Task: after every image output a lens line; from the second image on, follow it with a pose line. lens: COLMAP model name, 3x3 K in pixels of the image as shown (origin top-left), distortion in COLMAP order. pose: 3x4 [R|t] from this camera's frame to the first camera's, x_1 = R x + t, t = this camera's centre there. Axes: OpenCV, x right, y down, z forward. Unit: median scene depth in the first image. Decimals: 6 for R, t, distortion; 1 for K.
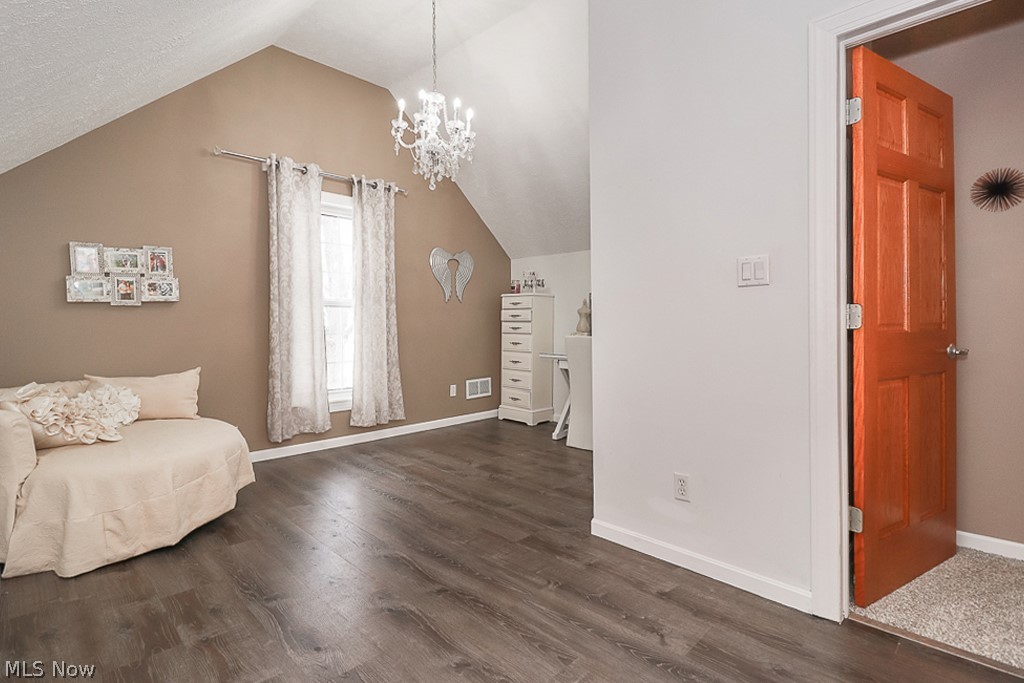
lens RADIAL K [[488.0, 0, 515.7], [0, 488.0, 327.7], [0, 0, 1]] dist [0.002134, -0.000938]
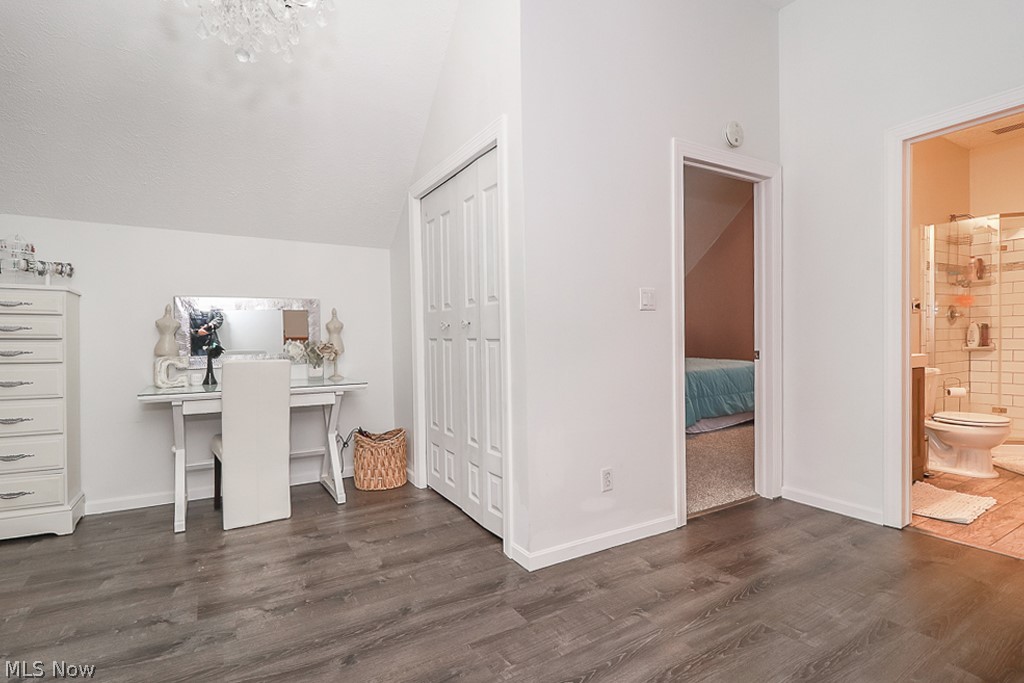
lens RADIAL K [[488.0, 0, 515.7], [0, 488.0, 327.7], [0, 0, 1]] dist [0.002134, -0.000938]
pose [[0.270881, 0.010946, 0.962551, -0.586631], [0.017373, 0.999717, -0.016258, -0.012901], [-0.962456, 0.021126, 0.270614, 0.619322]]
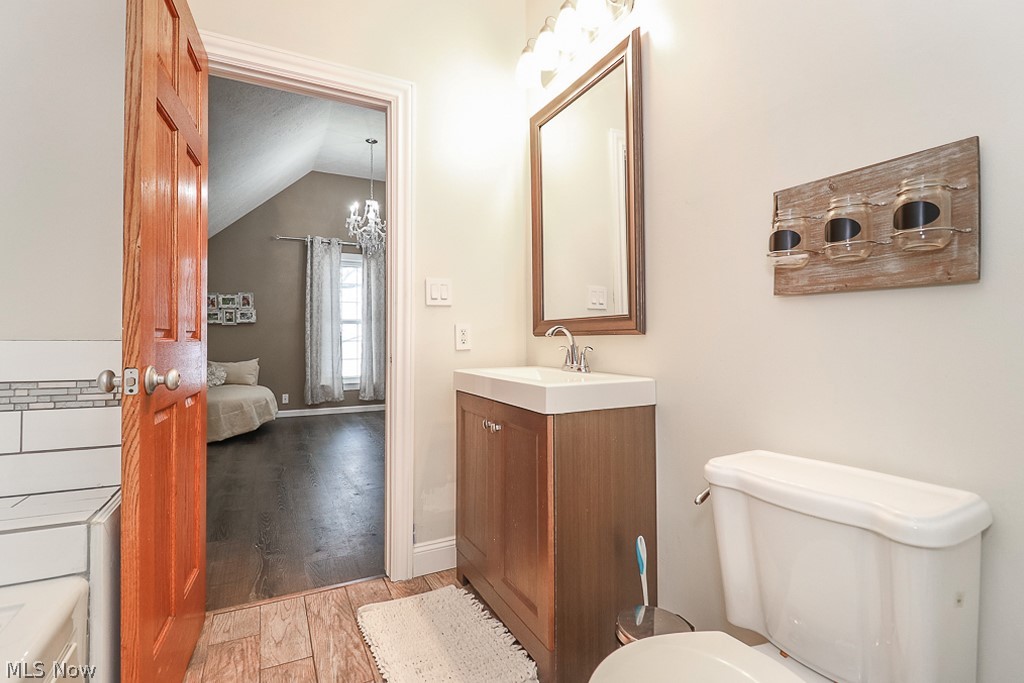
lens RADIAL K [[471.4, 0, 516.8], [0, 471.4, 328.6], [0, 0, 1]] dist [0.003622, 0.000417]
pose [[0.950428, 0.001831, -0.310940, 0.800948], [-0.007894, 0.999802, -0.018242, -0.006070], [0.310846, 0.019793, 0.950254, -0.378371]]
